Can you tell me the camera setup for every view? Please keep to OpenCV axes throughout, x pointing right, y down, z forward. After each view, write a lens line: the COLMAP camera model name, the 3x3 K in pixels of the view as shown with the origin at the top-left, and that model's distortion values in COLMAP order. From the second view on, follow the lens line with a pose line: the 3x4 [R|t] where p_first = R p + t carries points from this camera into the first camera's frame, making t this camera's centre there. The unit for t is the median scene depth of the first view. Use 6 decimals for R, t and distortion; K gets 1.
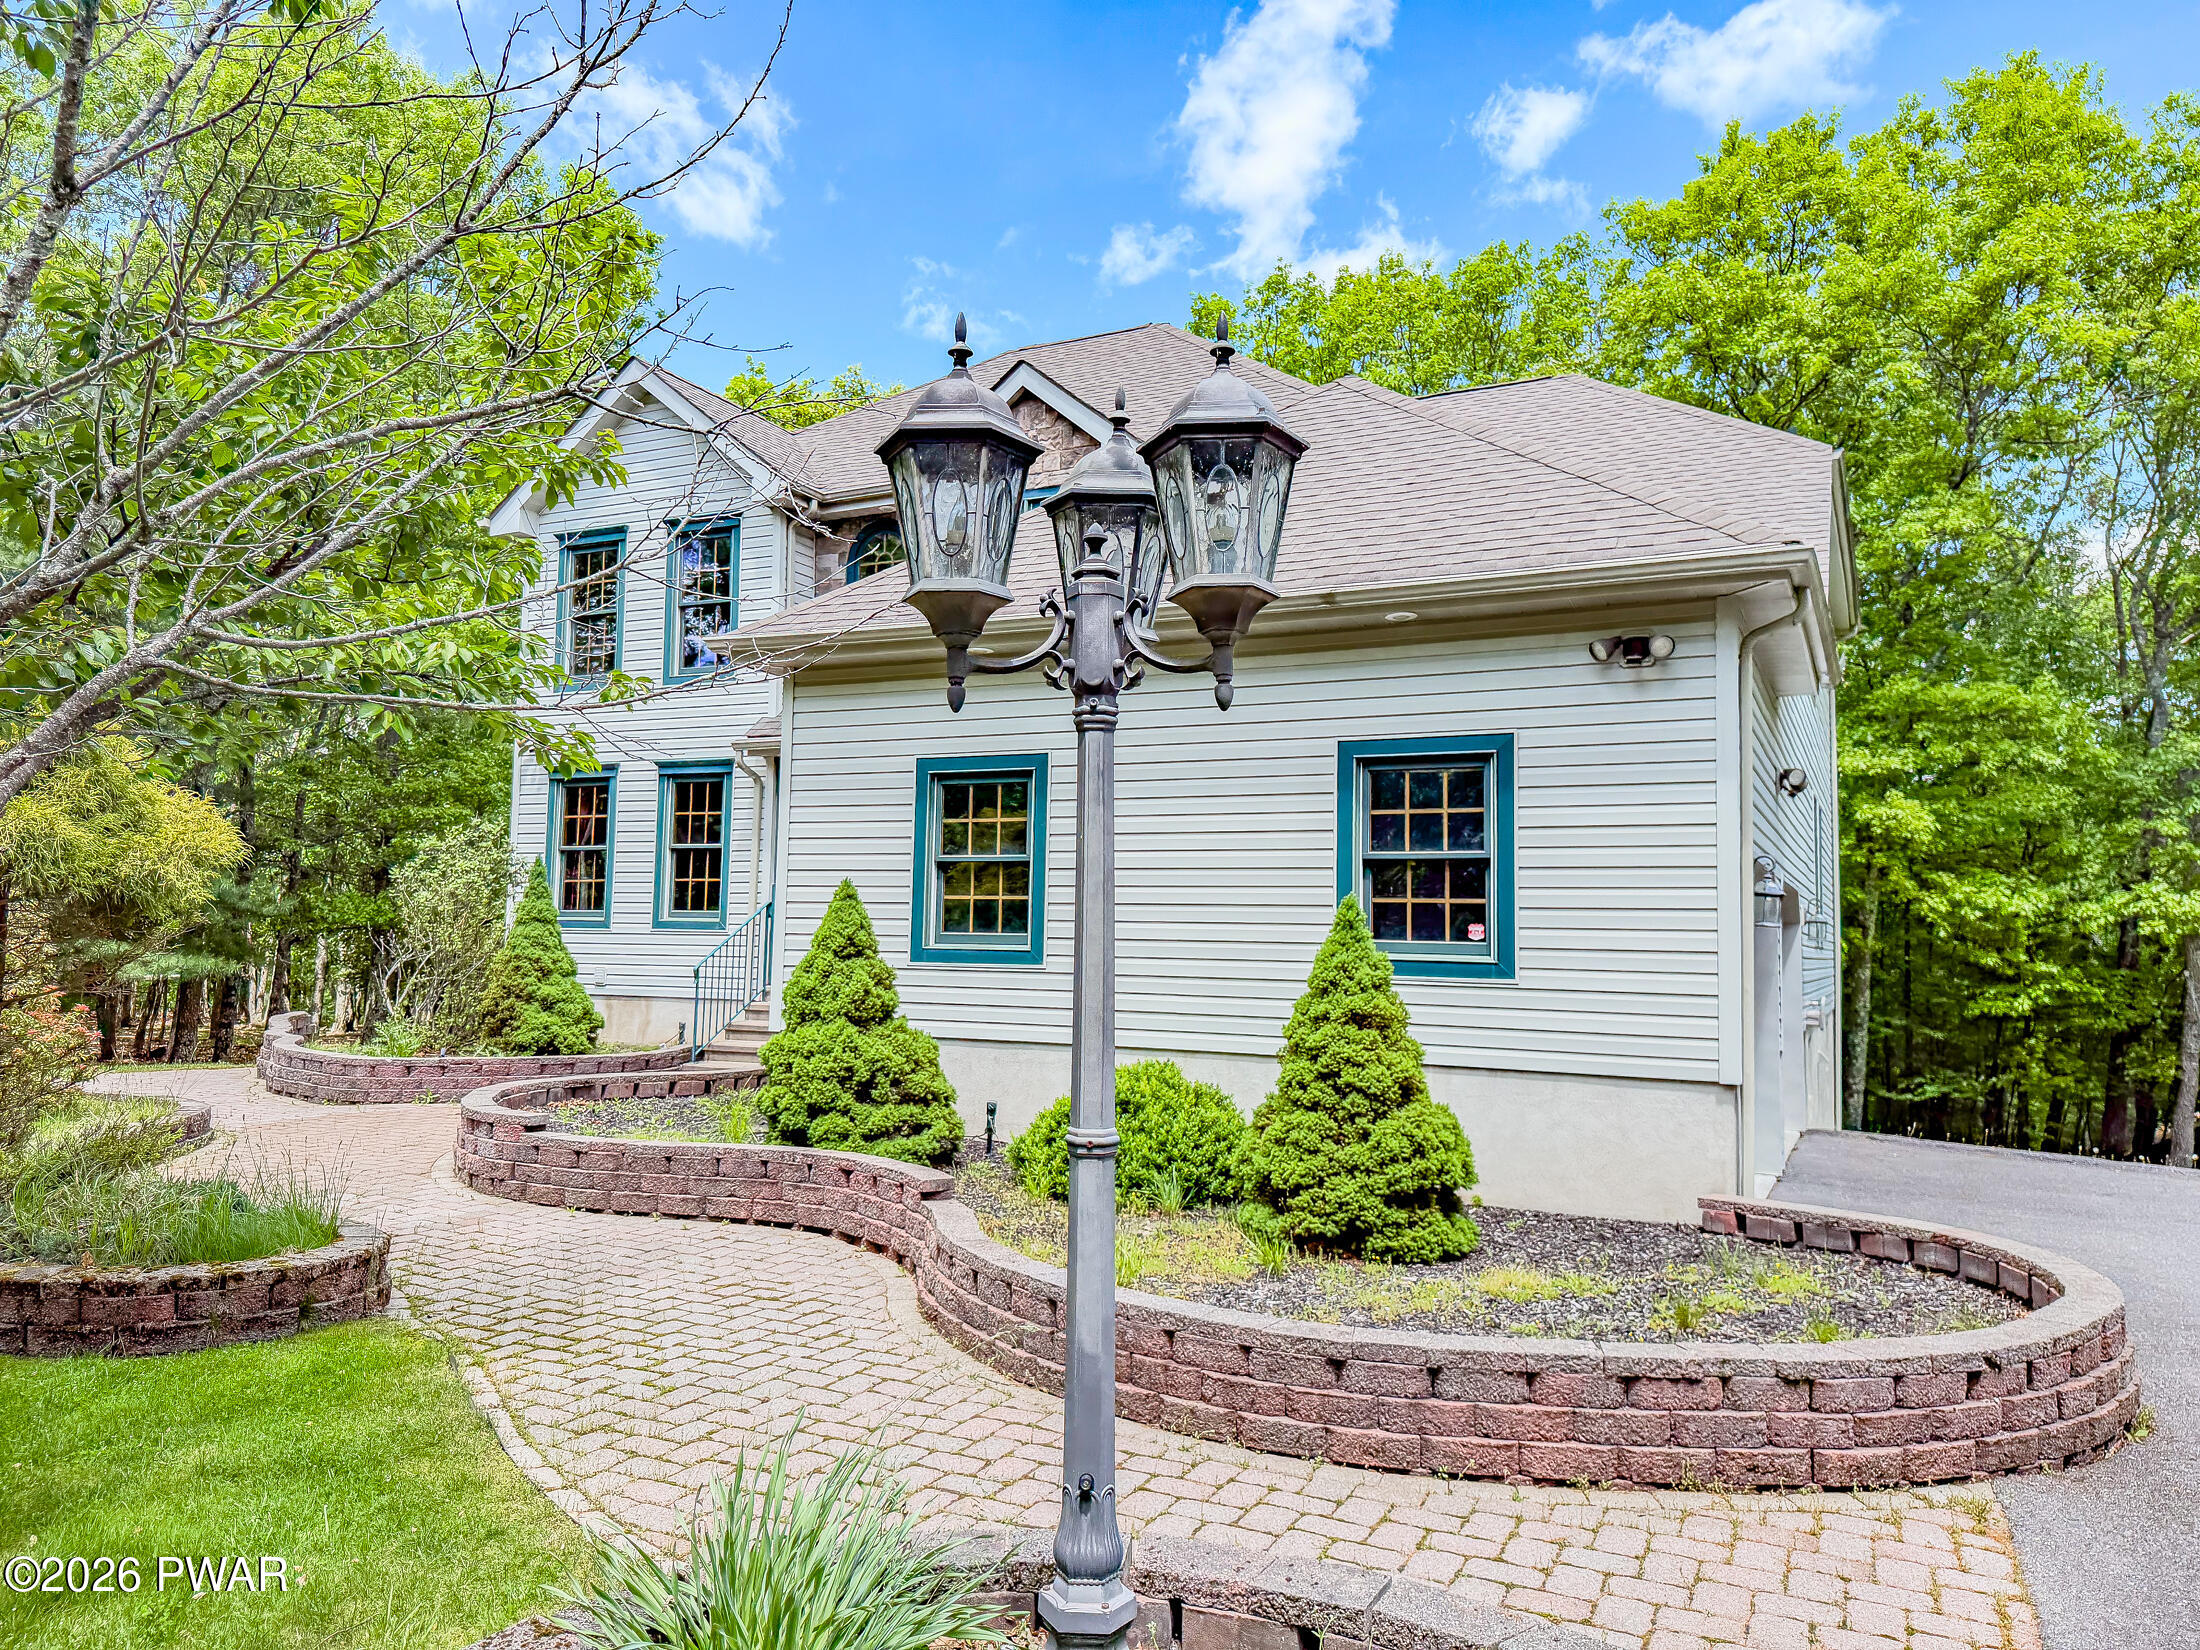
lens RADIAL K [[1559.6, 0, 1108.0], [0, 1559.6, 842.4], [0, 0, 1]] dist [0.052044, -0.010934]
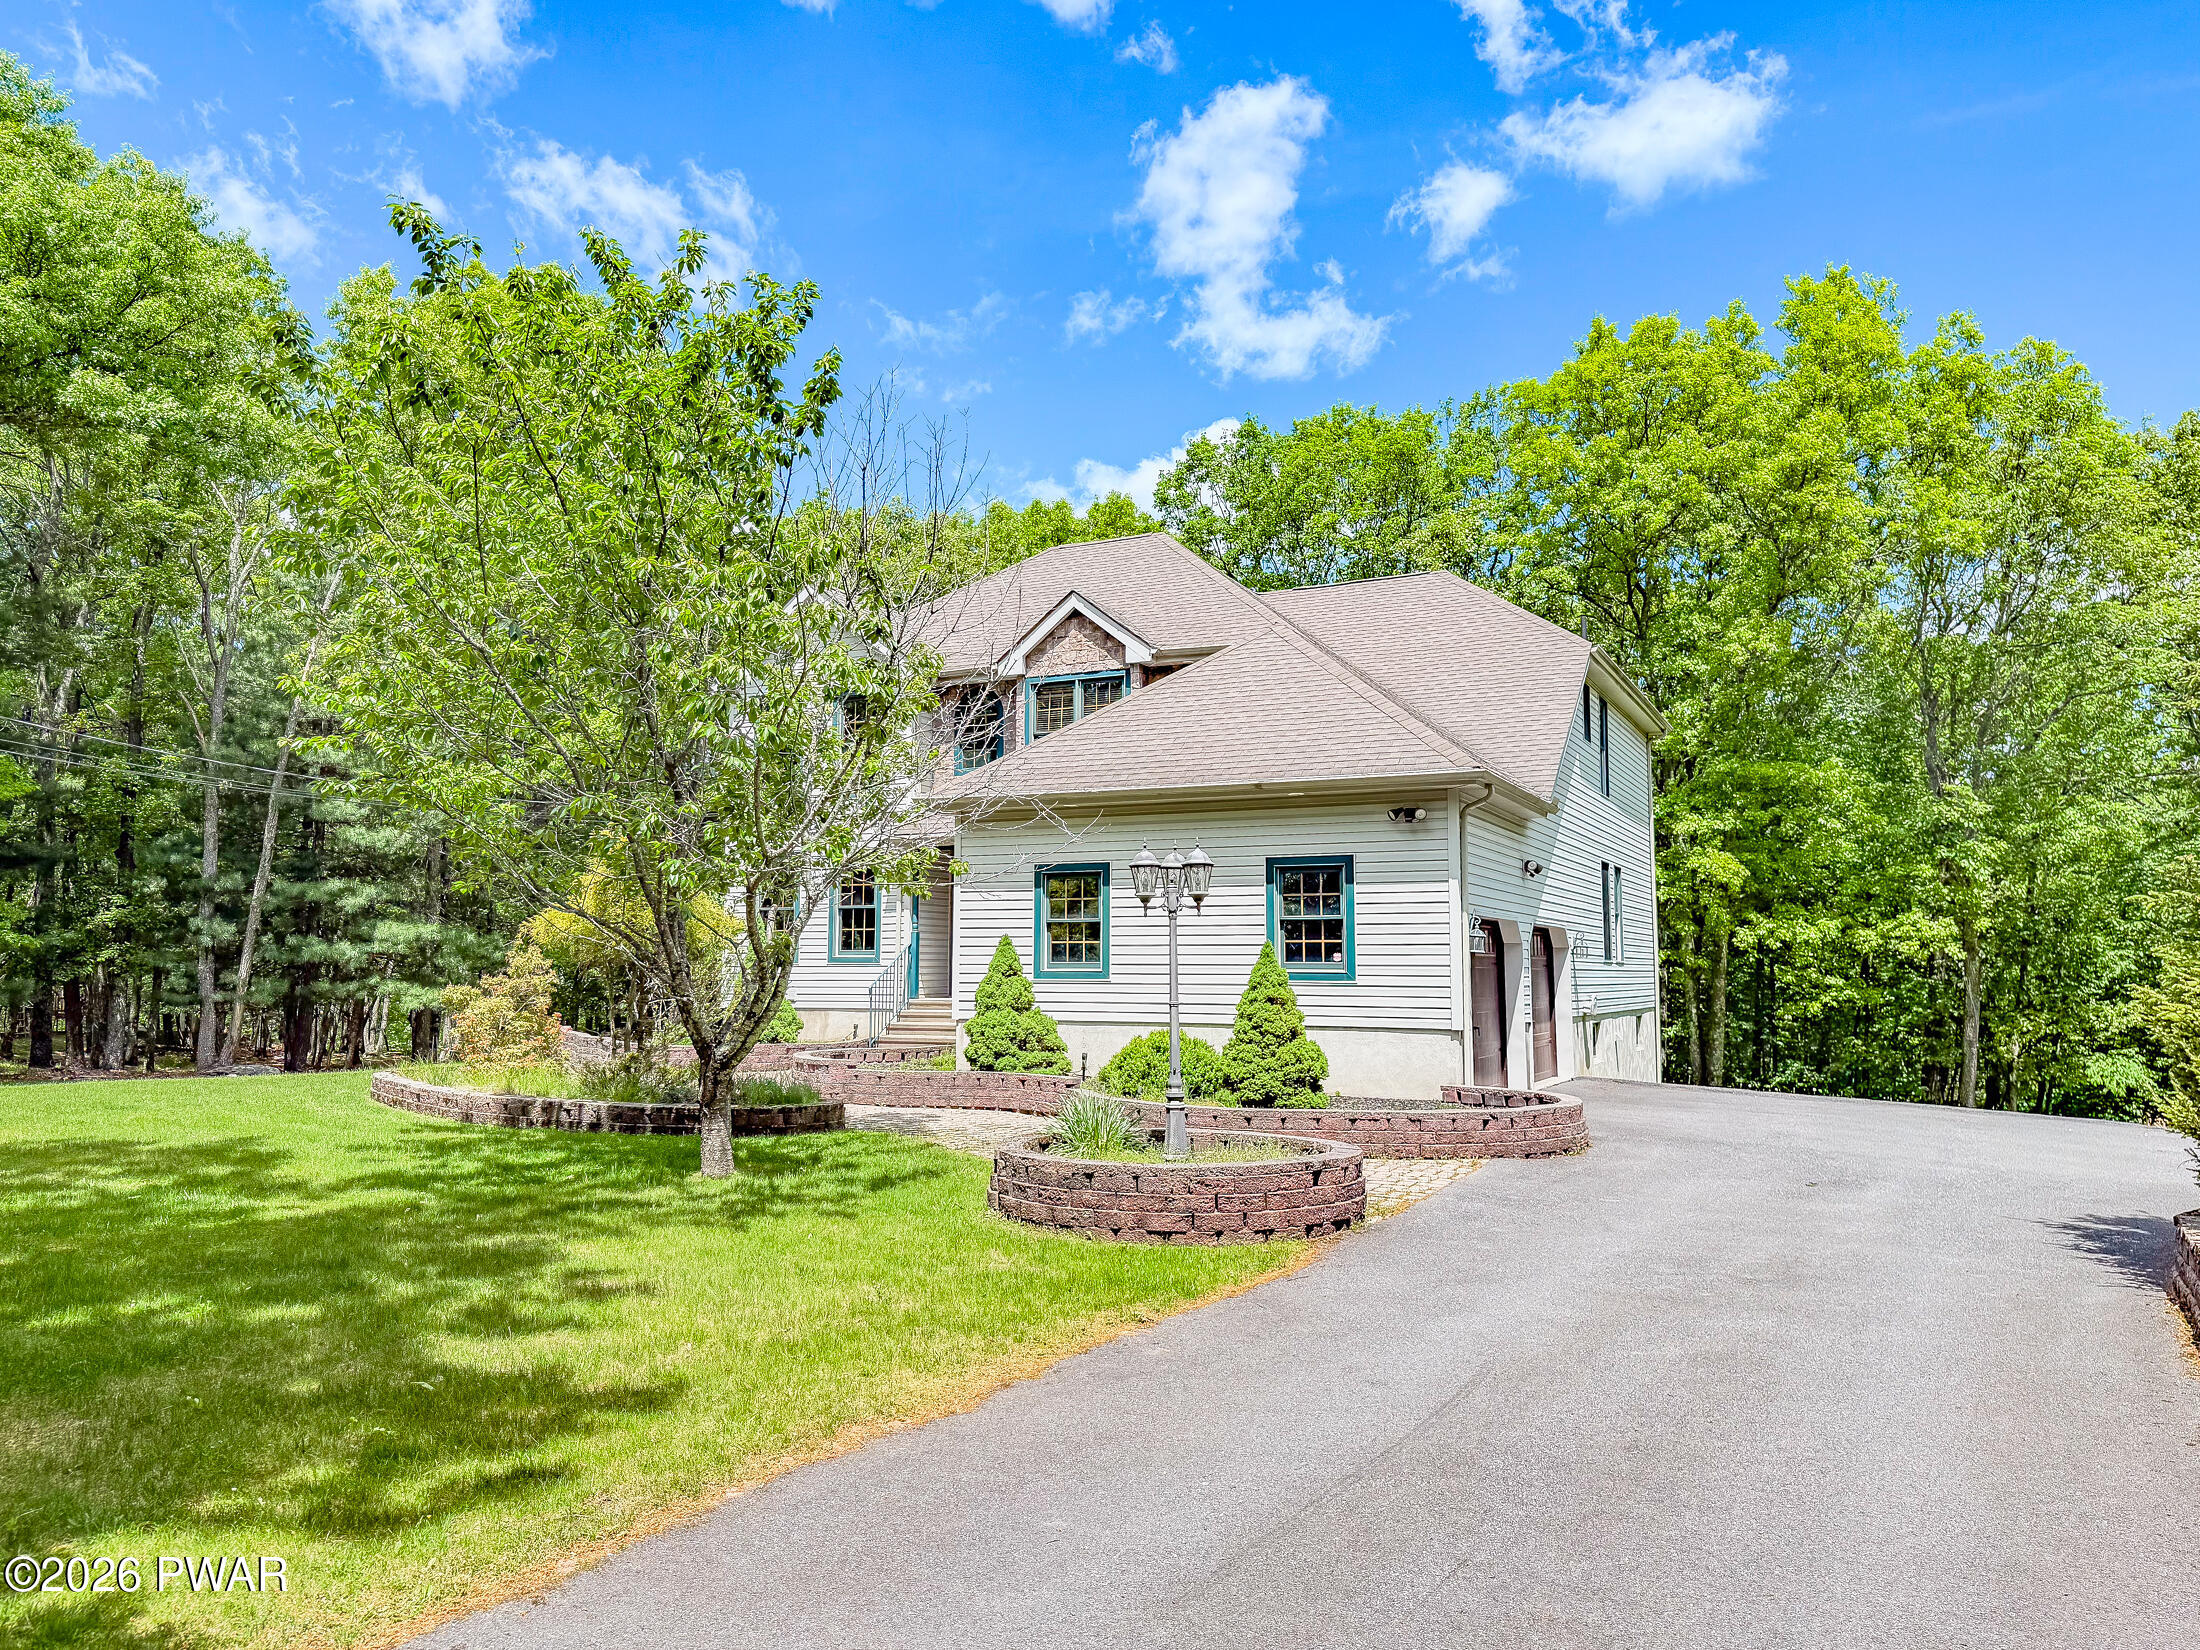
lens RADIAL K [[1559.6, 0, 1085.3], [0, 1559.6, 805.1], [0, 0, 1]] dist [0.052044, -0.010934]
pose [[0.999838, -0.015582, -0.008959, -0.055546], [0.015184, 0.998967, -0.042837, -0.052339], [0.009618, 0.042694, 0.999042, -0.928713]]
